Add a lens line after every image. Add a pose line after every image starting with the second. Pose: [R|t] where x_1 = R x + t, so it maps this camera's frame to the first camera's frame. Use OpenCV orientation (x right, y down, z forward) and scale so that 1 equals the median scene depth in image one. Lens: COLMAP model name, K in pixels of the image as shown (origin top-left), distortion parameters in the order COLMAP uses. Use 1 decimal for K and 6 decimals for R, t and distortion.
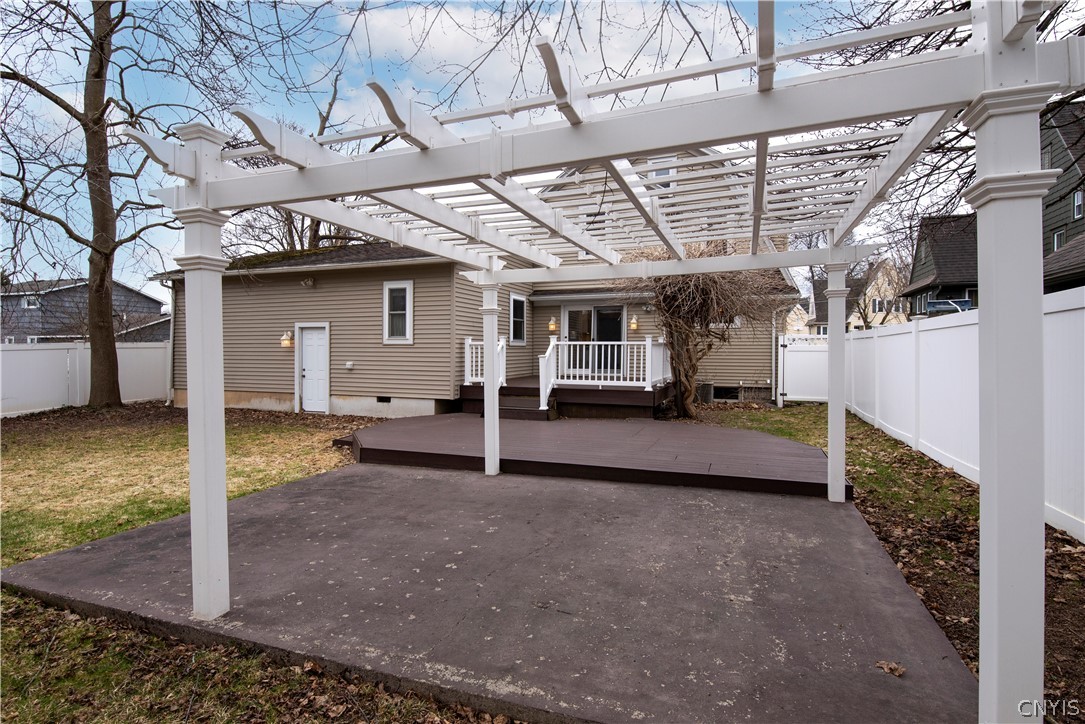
lens RADIAL K [[537.4, 0, 540.0], [0, 537.4, 354.3], [0, 0, 1]] dist [0.001094, -0.000772]
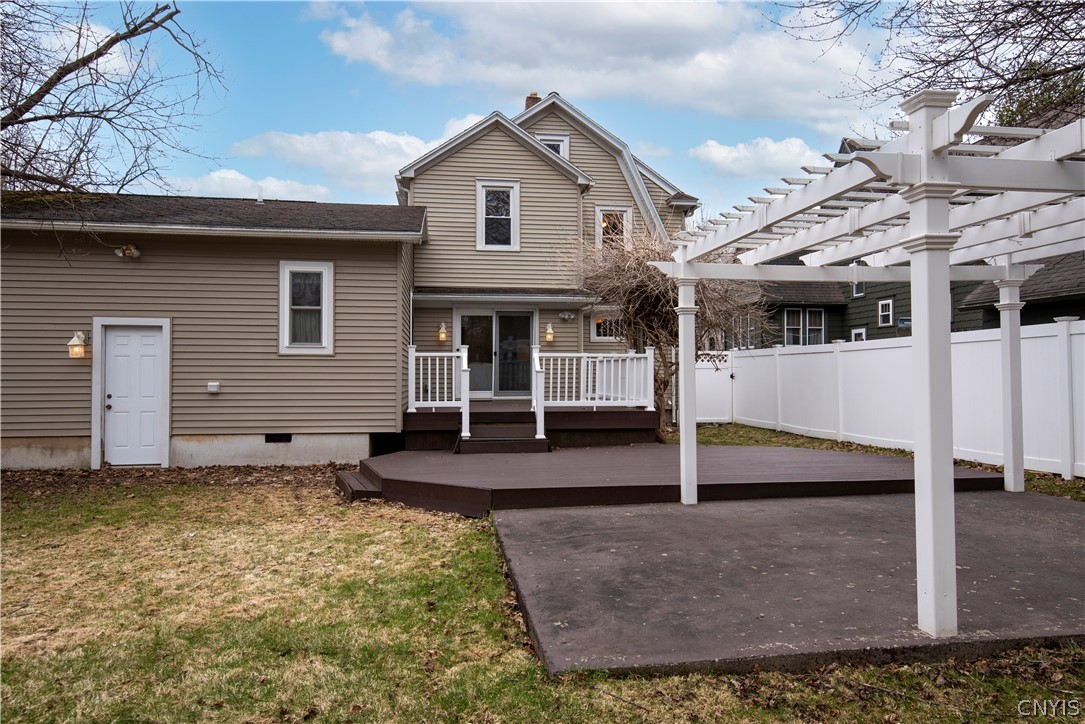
lens RADIAL K [[721.9, 0, 542.7], [0, 721.9, 361.7], [0, 0, 1]] dist [0.023899, 0.001153]
pose [[0.873543, 0.006965, 0.486697, -0.444754], [0.006020, 0.999667, -0.025111, 0.014684], [-0.486710, 0.024866, 0.873210, 0.061464]]
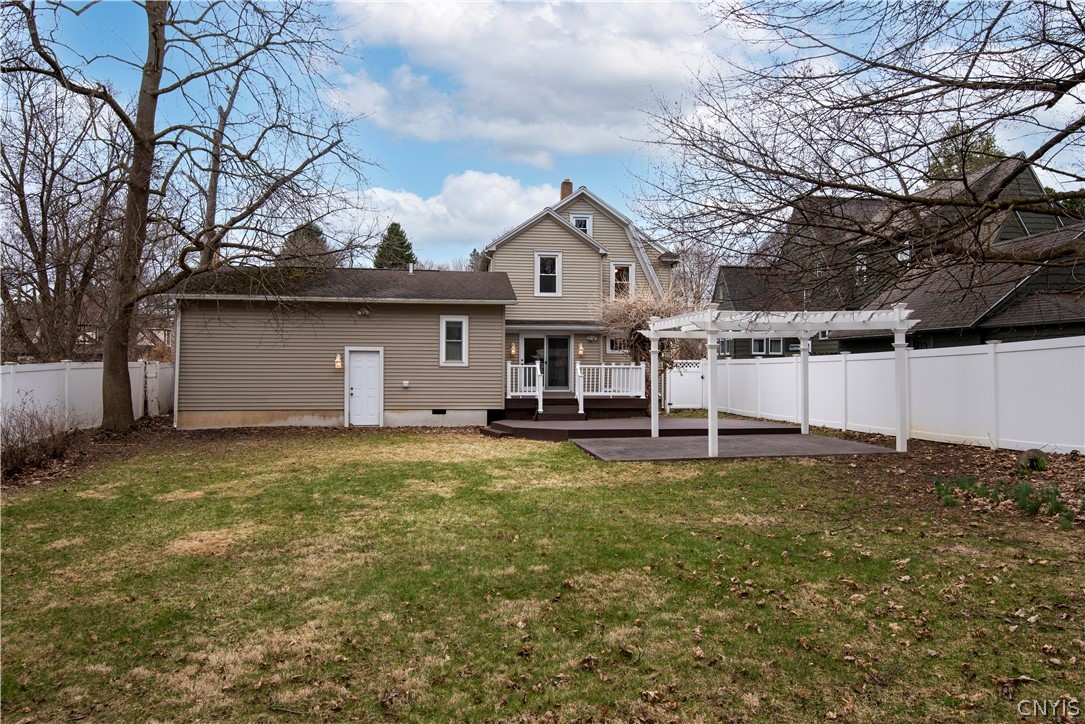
lens RADIAL K [[721.9, 0, 546.0], [0, 721.9, 360.7], [0, 0, 1]] dist [0.023899, 0.001153]
pose [[0.876815, 0.007835, 0.480763, -0.872871], [0.001255, 0.999827, -0.018582, -0.000773], [-0.480826, 0.016896, 0.876653, -0.555641]]
